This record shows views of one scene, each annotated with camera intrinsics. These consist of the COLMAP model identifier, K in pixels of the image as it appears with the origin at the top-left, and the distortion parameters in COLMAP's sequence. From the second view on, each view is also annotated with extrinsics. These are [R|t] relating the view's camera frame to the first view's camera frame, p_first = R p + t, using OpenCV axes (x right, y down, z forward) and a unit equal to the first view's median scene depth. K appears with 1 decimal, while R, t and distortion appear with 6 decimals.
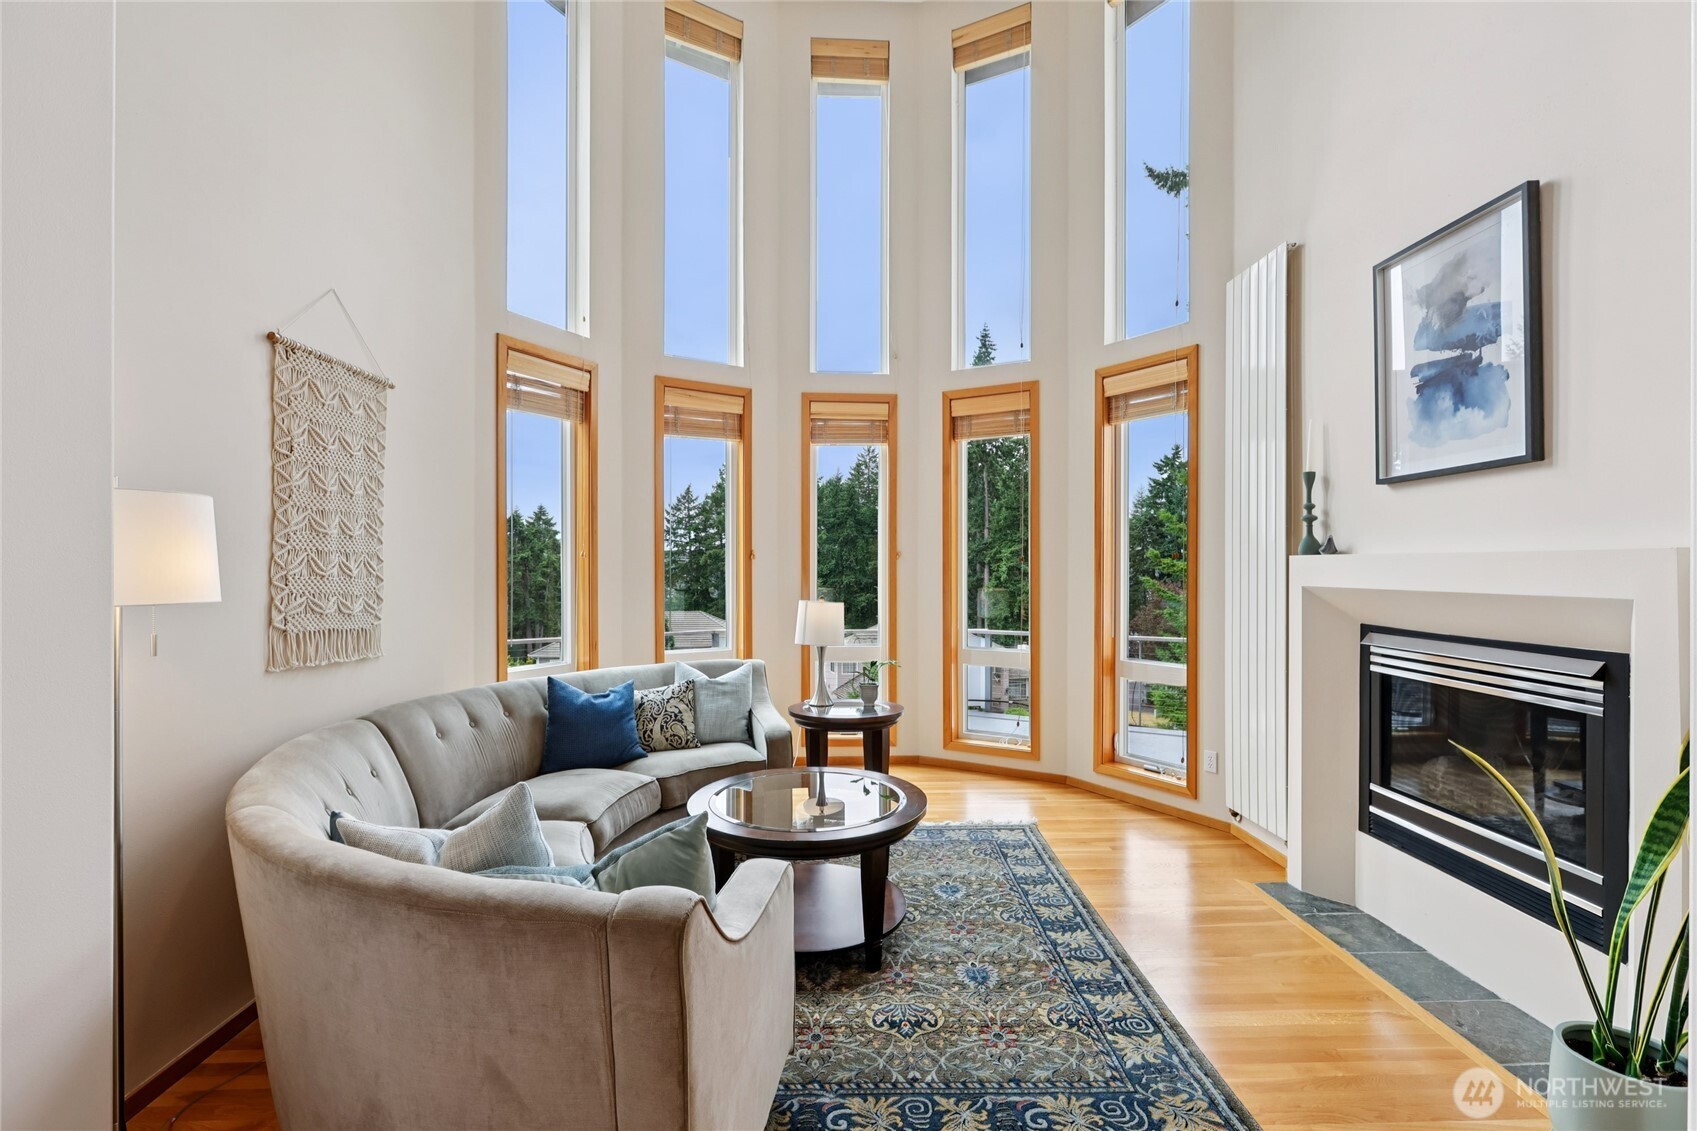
lens RADIAL K [[754.5, 0, 848.4], [0, 754.5, 576.9], [0, 0, 1]] dist [-0.000655, -0.000204]
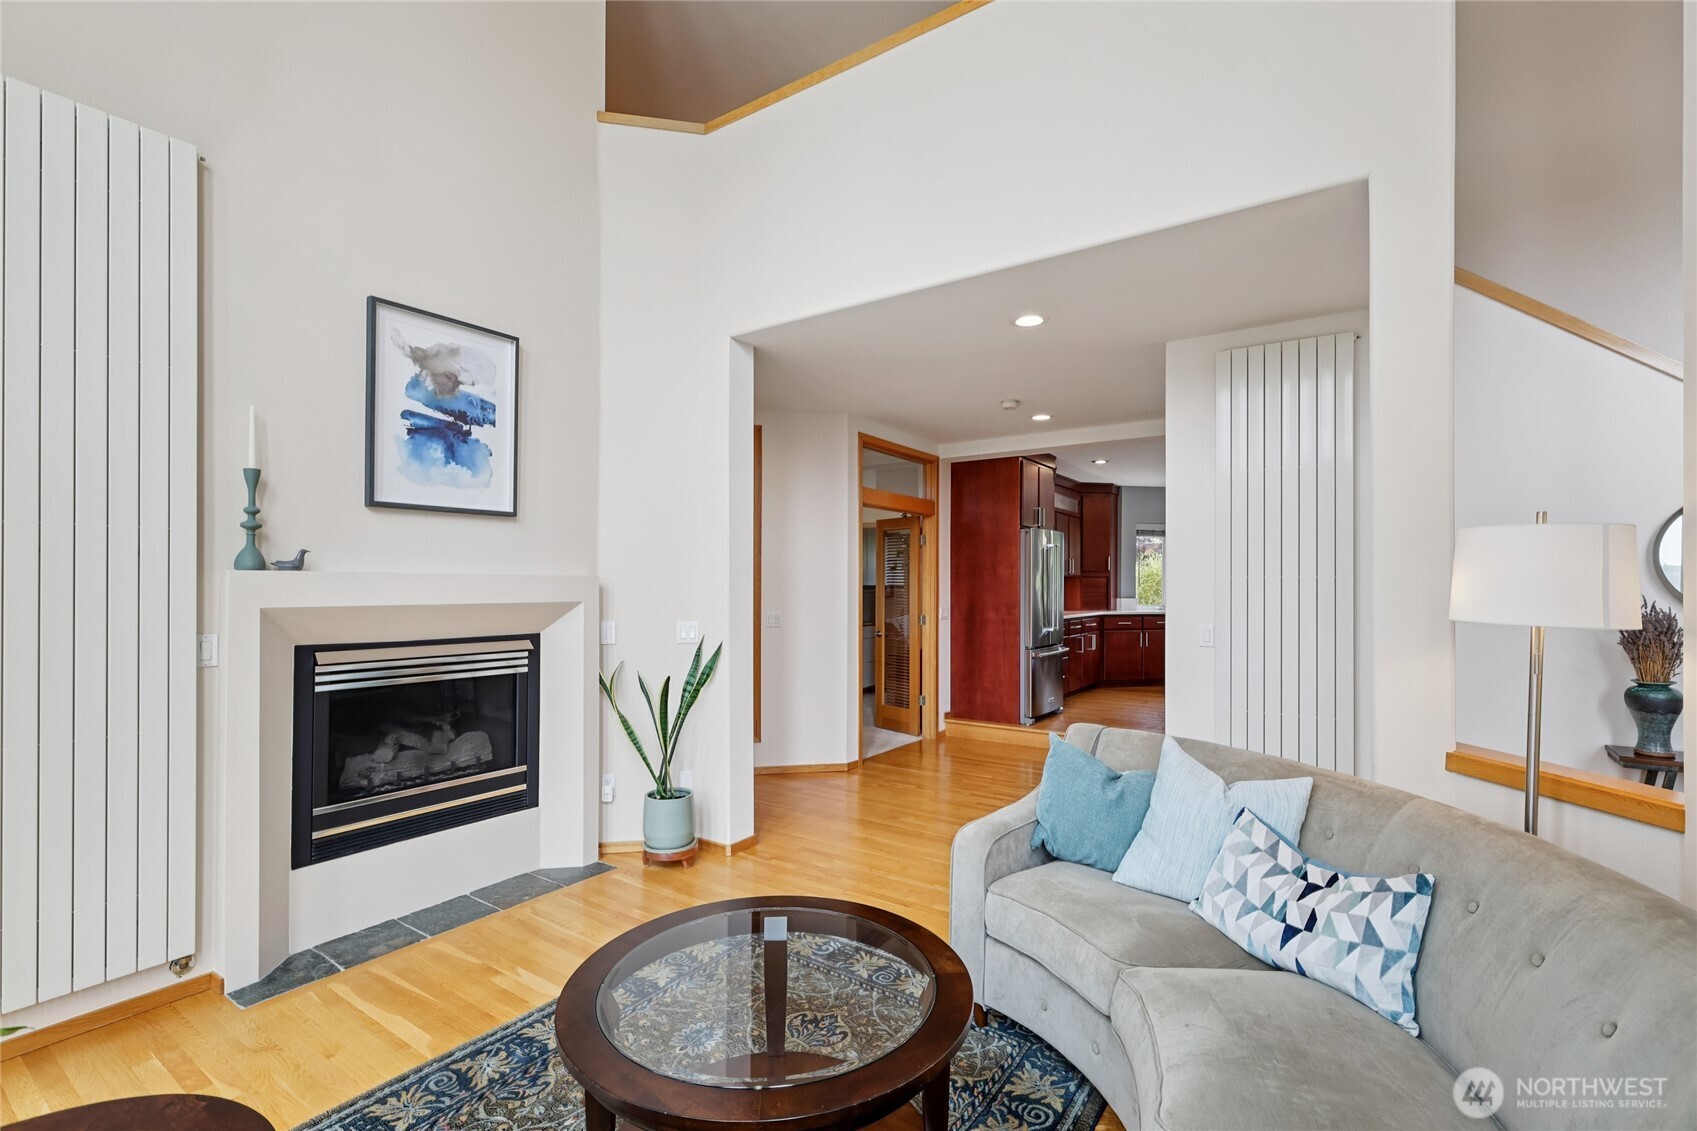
lens RADIAL K [[754.5, 0, 848.4], [0, 754.5, 576.9], [0, 0, 1]] dist [-0.000655, -0.000204]
pose [[-0.795174, 0.001407, 0.606380, -0.497467], [0.002851, 0.999995, 0.001419, -0.025377], [-0.606375, 0.002857, -0.795174, 1.546697]]
